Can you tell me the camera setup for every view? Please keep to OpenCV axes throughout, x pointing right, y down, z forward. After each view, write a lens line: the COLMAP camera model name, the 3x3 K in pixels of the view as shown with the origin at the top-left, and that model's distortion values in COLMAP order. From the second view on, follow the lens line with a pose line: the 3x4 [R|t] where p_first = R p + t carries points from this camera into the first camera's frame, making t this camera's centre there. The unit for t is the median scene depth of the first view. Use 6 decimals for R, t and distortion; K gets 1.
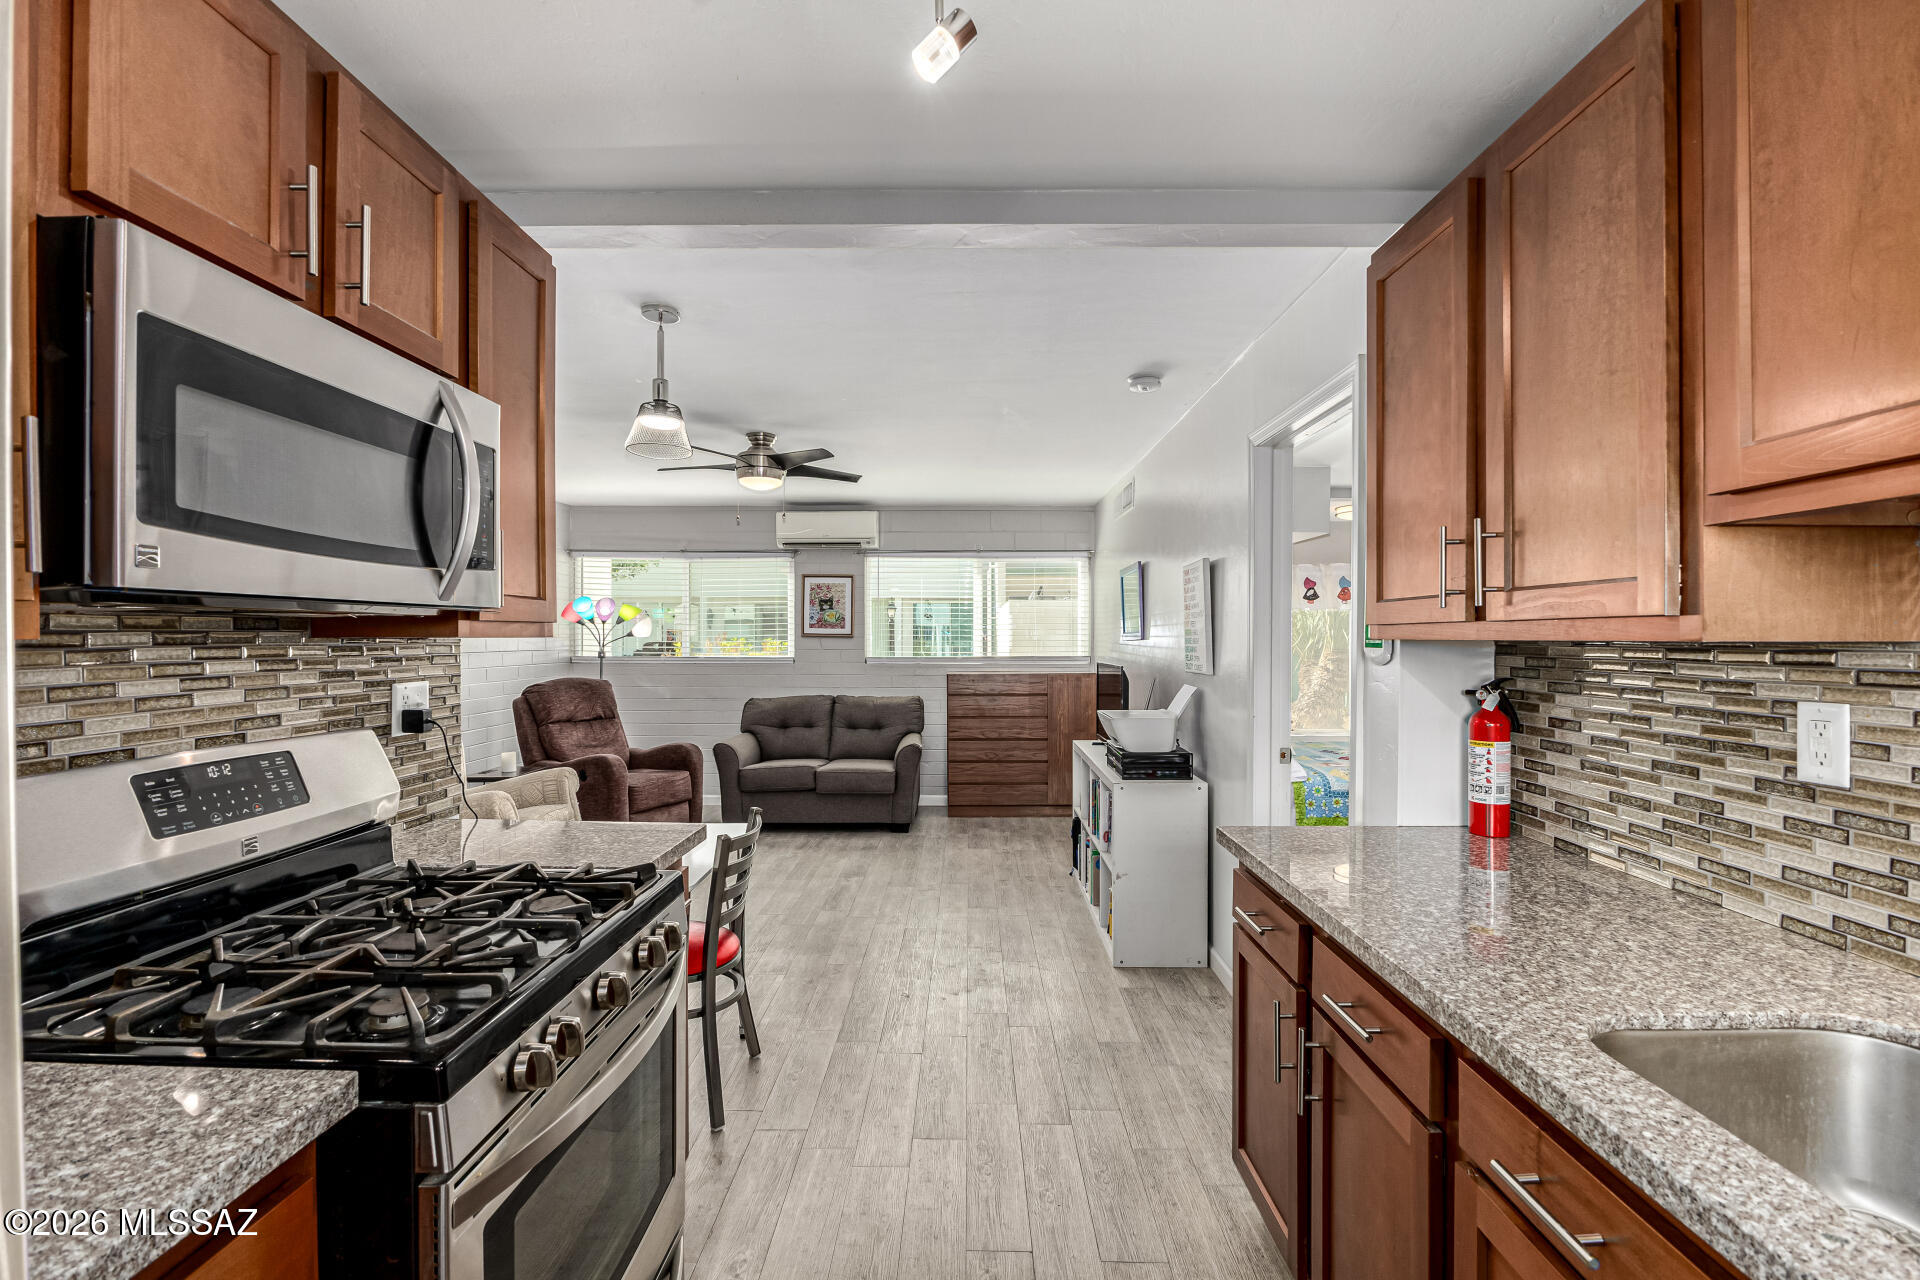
lens RADIAL K [[855.8, 0, 964.0], [0, 855.8, 635.7], [0, 0, 1]] dist [-0.016767, 0.000328]
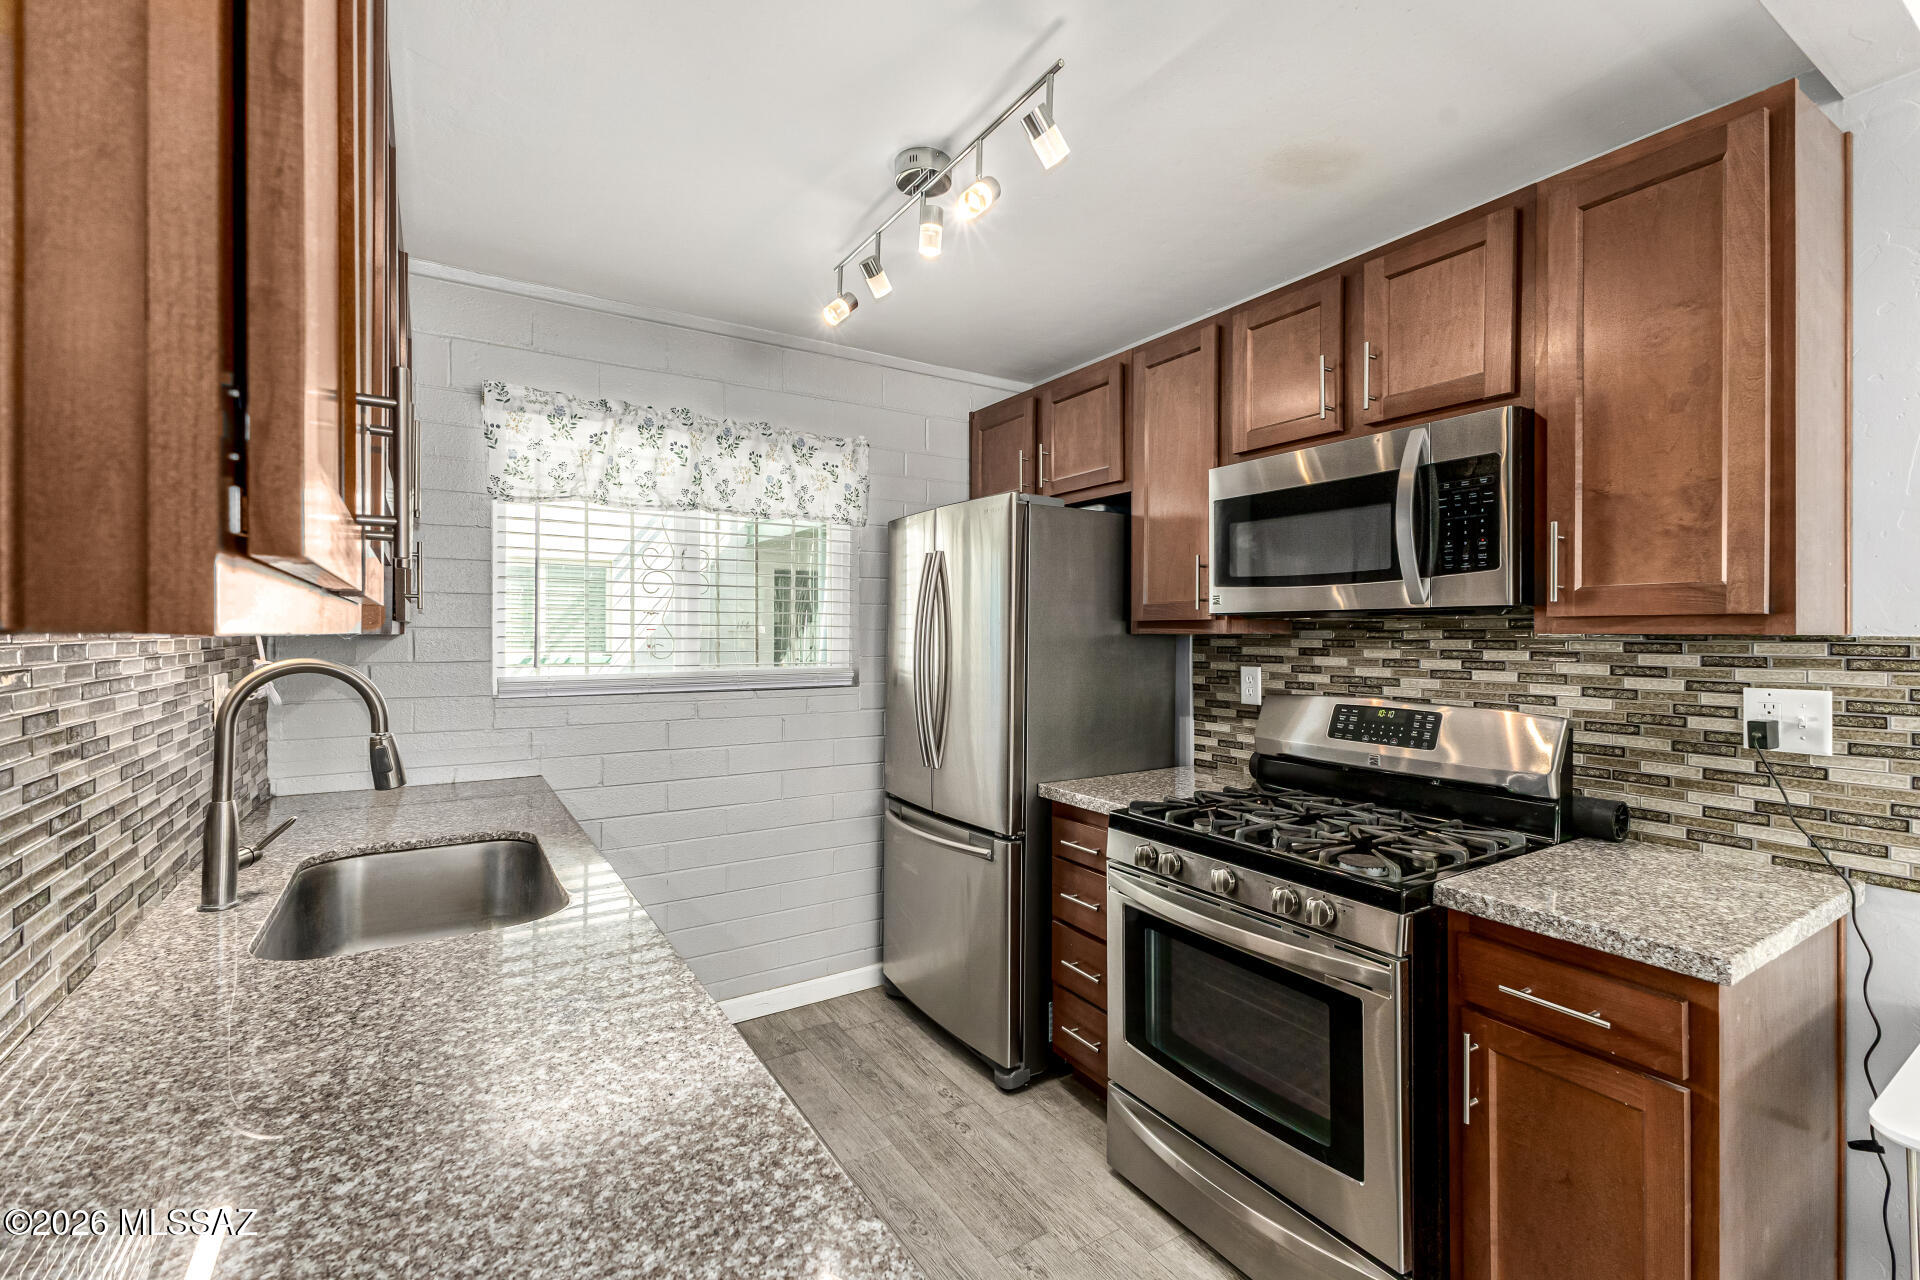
lens RADIAL K [[835.0, 0, 964.2], [0, 835.0, 633.3], [0, 0, 1]] dist [0.010831, -0.001315]
pose [[-0.841893, -0.002363, -0.539639, 0.666035], [-0.002397, 0.999997, -0.000638, 0.004222], [0.539639, 0.000756, -0.841896, 1.823683]]
